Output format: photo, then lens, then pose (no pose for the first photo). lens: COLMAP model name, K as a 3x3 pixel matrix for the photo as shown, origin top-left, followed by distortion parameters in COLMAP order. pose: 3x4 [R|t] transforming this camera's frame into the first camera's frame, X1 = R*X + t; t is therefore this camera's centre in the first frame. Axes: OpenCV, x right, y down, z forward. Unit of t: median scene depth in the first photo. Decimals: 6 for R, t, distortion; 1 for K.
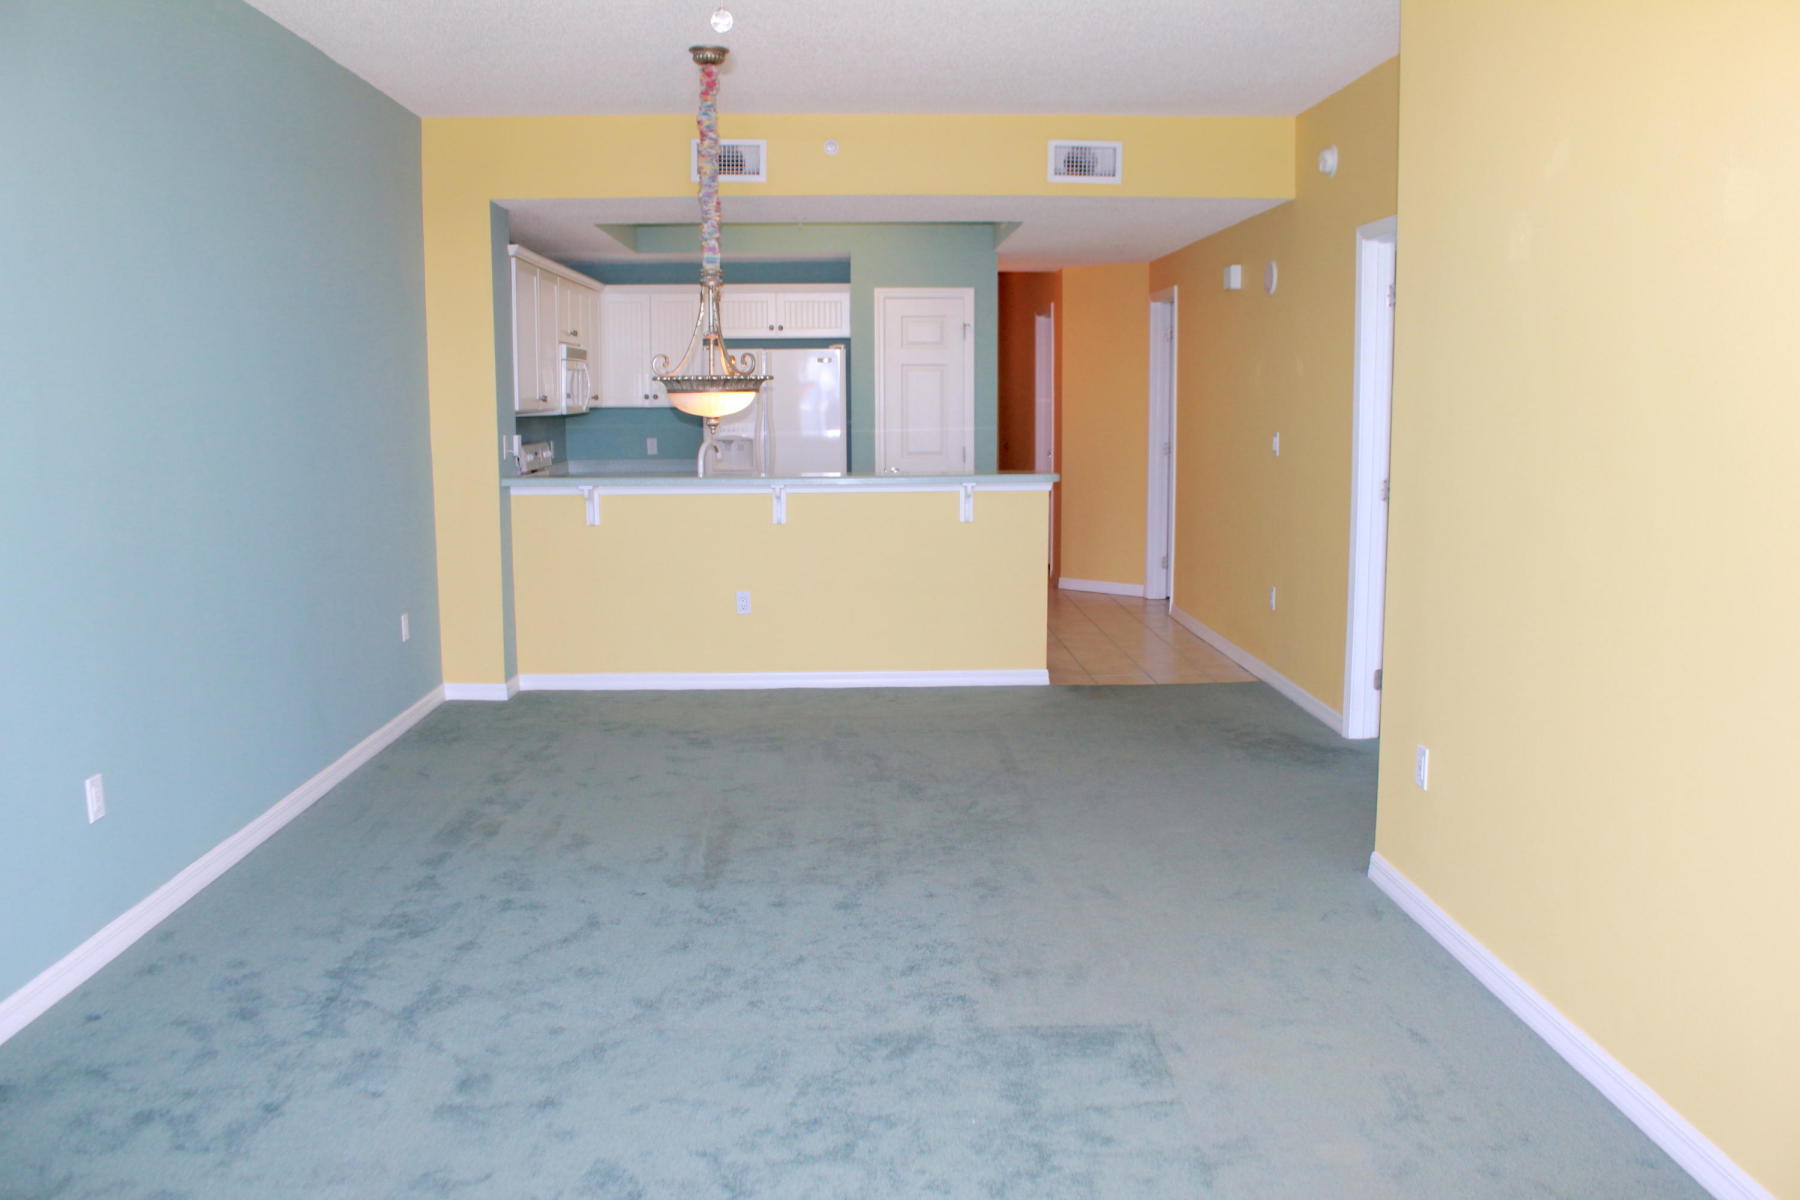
lens RADIAL K [[1498.6, 0, 912.4], [0, 1498.6, 587.3], [0, 0, 1]] dist [-0.159095, 0.122989]
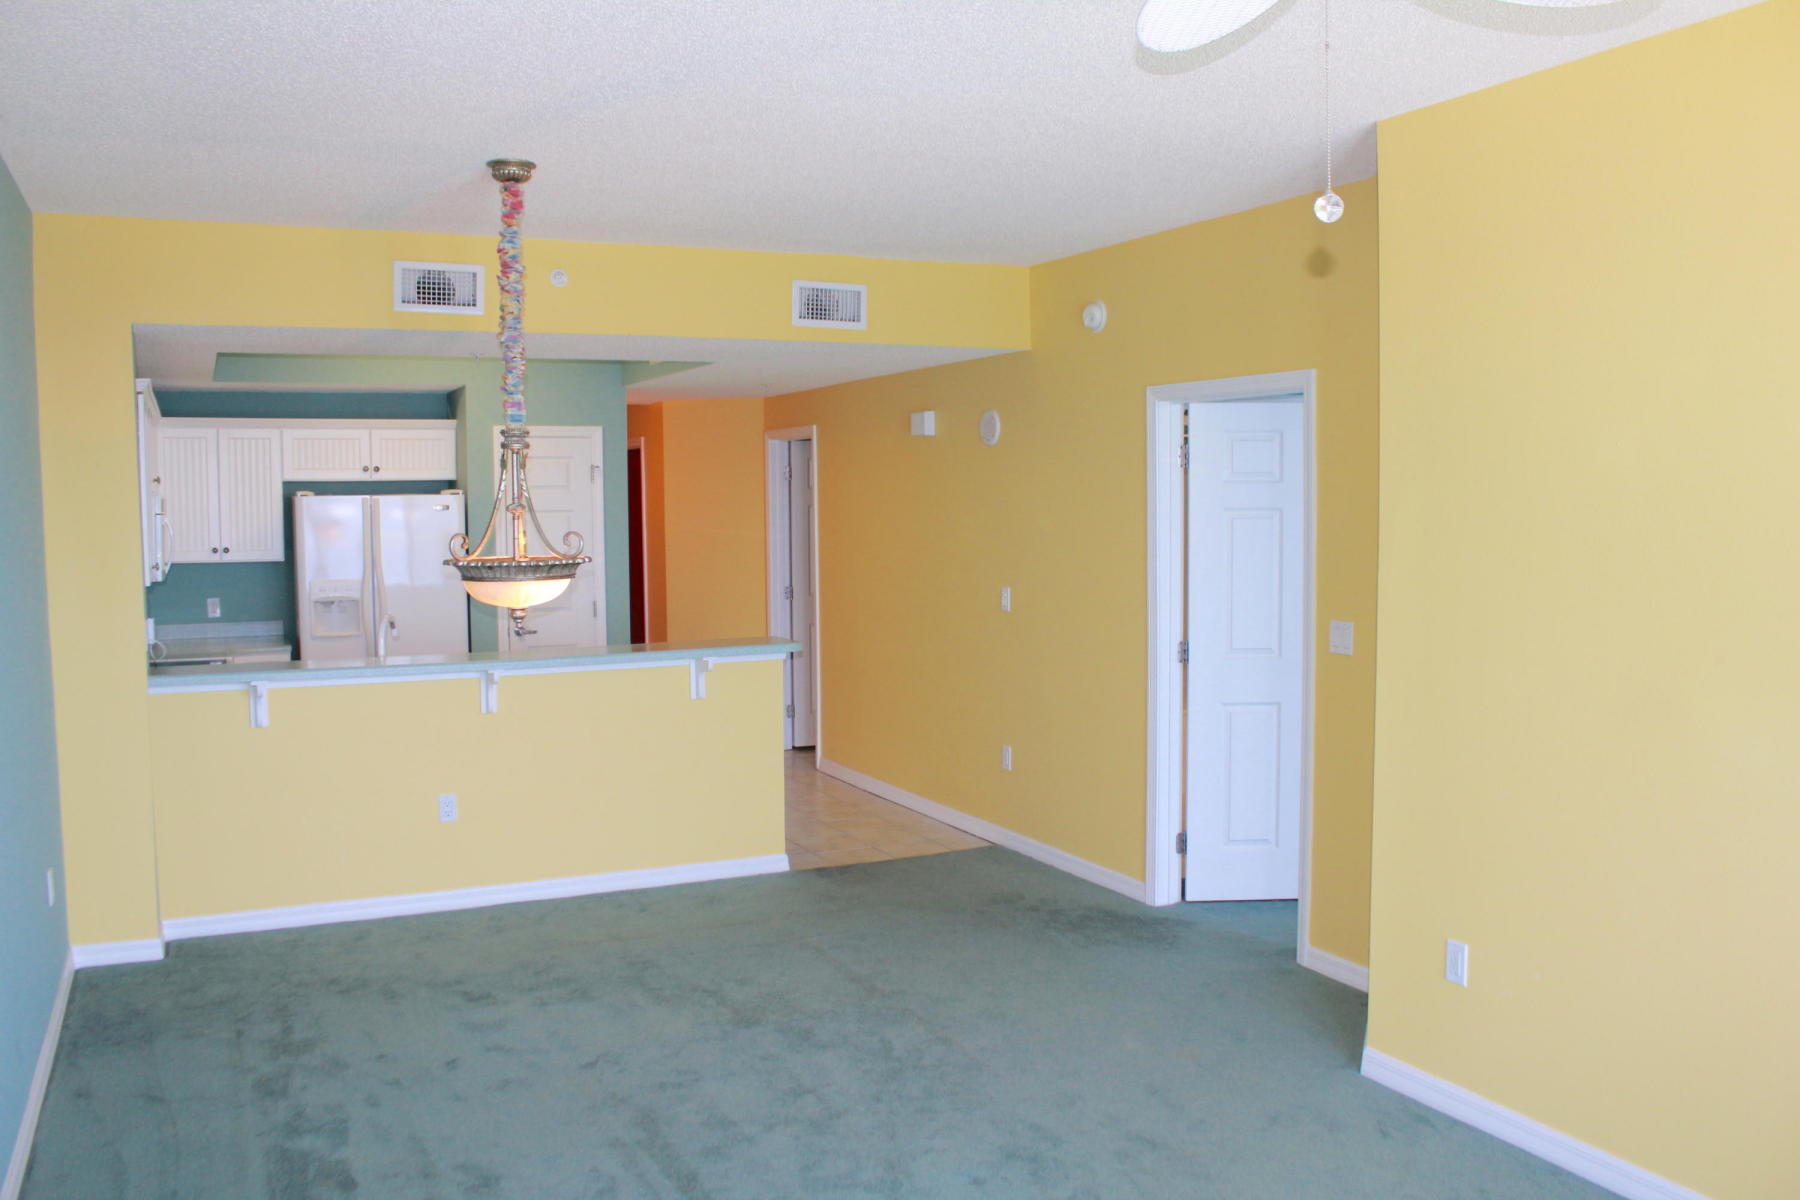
lens RADIAL K [[1498.6, 0, 901.4], [0, 1498.6, 594.7], [0, 0, 1]] dist [-0.159095, 0.122989]
pose [[0.916972, -0.030874, 0.397754, -0.222146], [0.056781, 0.996951, -0.053517, -0.055066], [-0.394889, 0.071659, 0.915930, 0.140525]]
